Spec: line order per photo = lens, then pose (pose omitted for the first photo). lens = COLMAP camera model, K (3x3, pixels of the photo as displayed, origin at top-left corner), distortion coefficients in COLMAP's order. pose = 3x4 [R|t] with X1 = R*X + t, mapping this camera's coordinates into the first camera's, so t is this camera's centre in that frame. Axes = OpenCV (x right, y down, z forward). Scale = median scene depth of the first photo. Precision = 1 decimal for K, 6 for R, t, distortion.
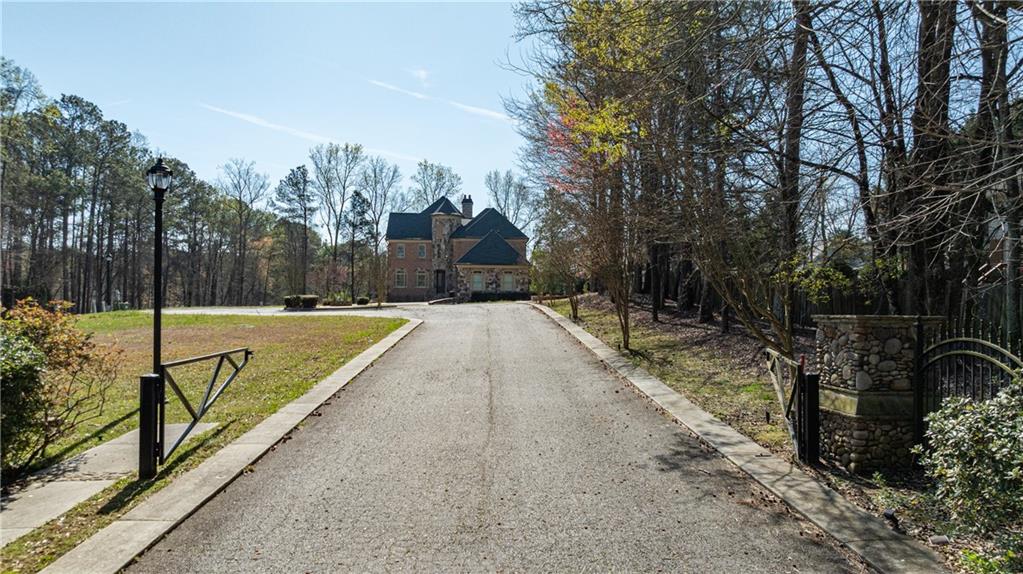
lens RADIAL K [[704.5, 0, 511.5], [0, 704.5, 287.0], [0, 0, 1]] dist [-0.000383, 0.001318]
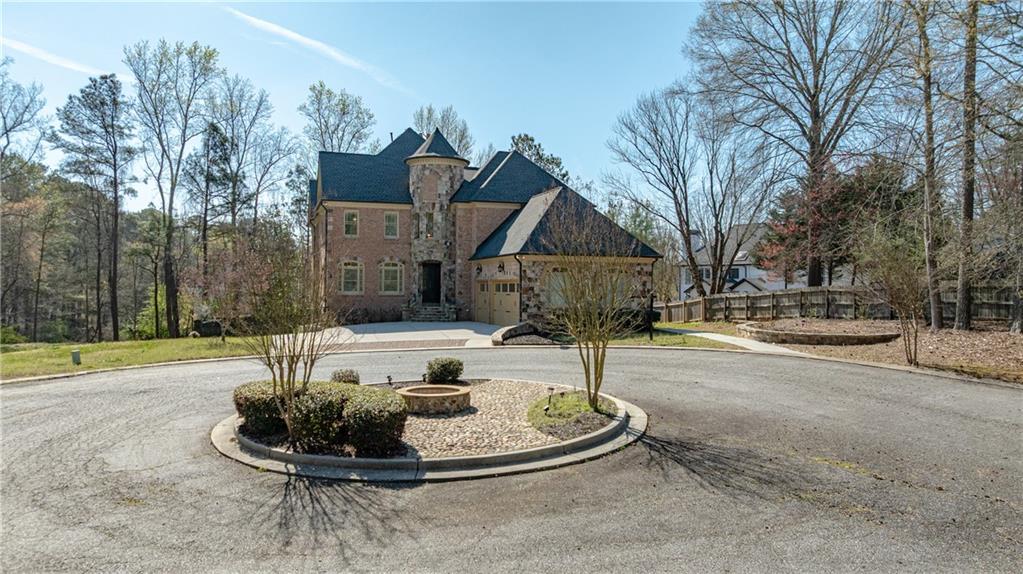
lens RADIAL K [[710.2, 0, 511.5], [0, 710.2, 287.0], [0, 0, 1]] dist [-0.057763, 0.098961]
pose [[0.960950, -0.004801, 0.276679, -0.139162], [-0.004663, 0.999427, 0.033540, -0.016660], [-0.276681, -0.033520, 0.960377, 0.338056]]
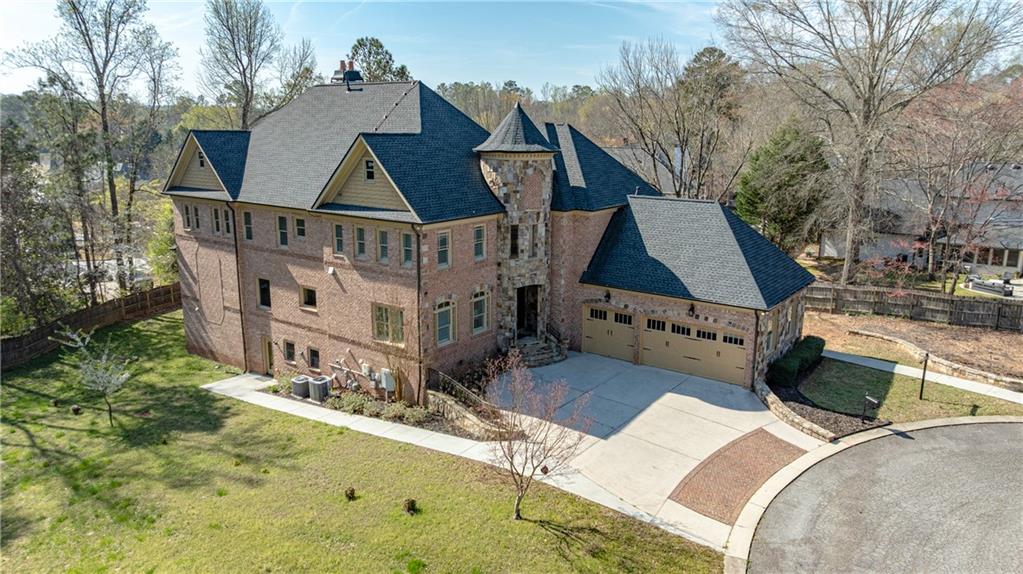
lens RADIAL K [[704.5, 0, 511.5], [0, 704.5, 287.0], [0, 0, 1]] dist [-0.000383, 0.001318]
pose [[0.635322, -0.177806, 0.751499, -0.306193], [-0.022853, 0.968378, 0.248440, -0.091927], [-0.771909, -0.175013, 0.611168, 0.547292]]
